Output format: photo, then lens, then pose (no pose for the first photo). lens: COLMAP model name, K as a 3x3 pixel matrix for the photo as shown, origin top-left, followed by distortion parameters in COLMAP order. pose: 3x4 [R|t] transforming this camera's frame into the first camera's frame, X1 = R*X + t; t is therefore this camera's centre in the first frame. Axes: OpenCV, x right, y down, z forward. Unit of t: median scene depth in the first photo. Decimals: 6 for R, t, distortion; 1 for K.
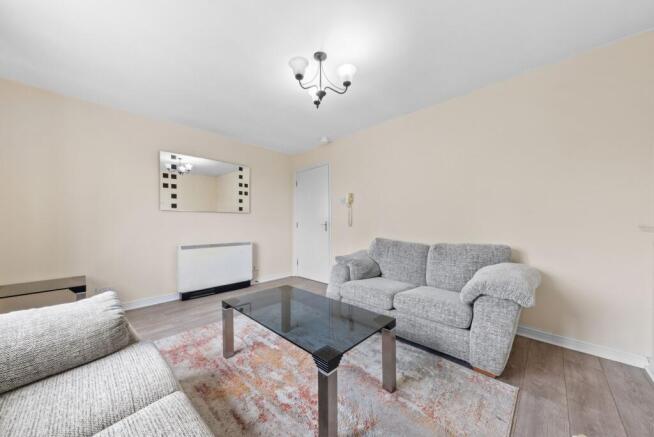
lens RADIAL K [[222.2, 0, 327.7], [0, 222.2, 225.2], [0, 0, 1]] dist [-0.005588, 0.001063]
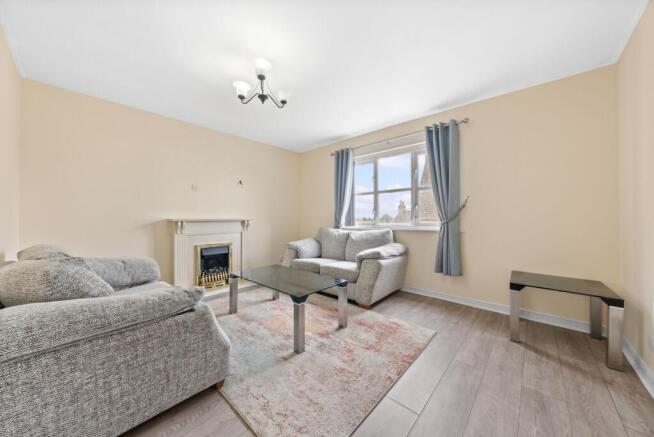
lens RADIAL K [[222.2, 0, 324.3], [0, 222.2, 215.8], [0, 0, 1]] dist [-0.005588, 0.001063]
pose [[-0.998873, 0.003743, -0.047307, -0.162953], [0.003392, 0.999966, 0.007509, -0.016558], [0.047333, 0.007340, -0.998852, 1.232867]]
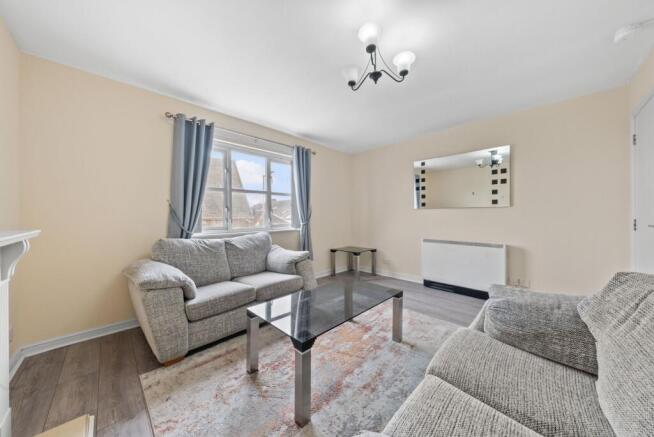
lens RADIAL K [[222.2, 0, 325.7], [0, 222.2, 213.9], [0, 0, 1]] dist [-0.005588, 0.001063]
pose [[-0.012754, -0.009934, -0.999869, 0.499853], [-0.009793, 0.999904, -0.009810, -0.019753], [0.999871, 0.009667, -0.012850, 0.484518]]
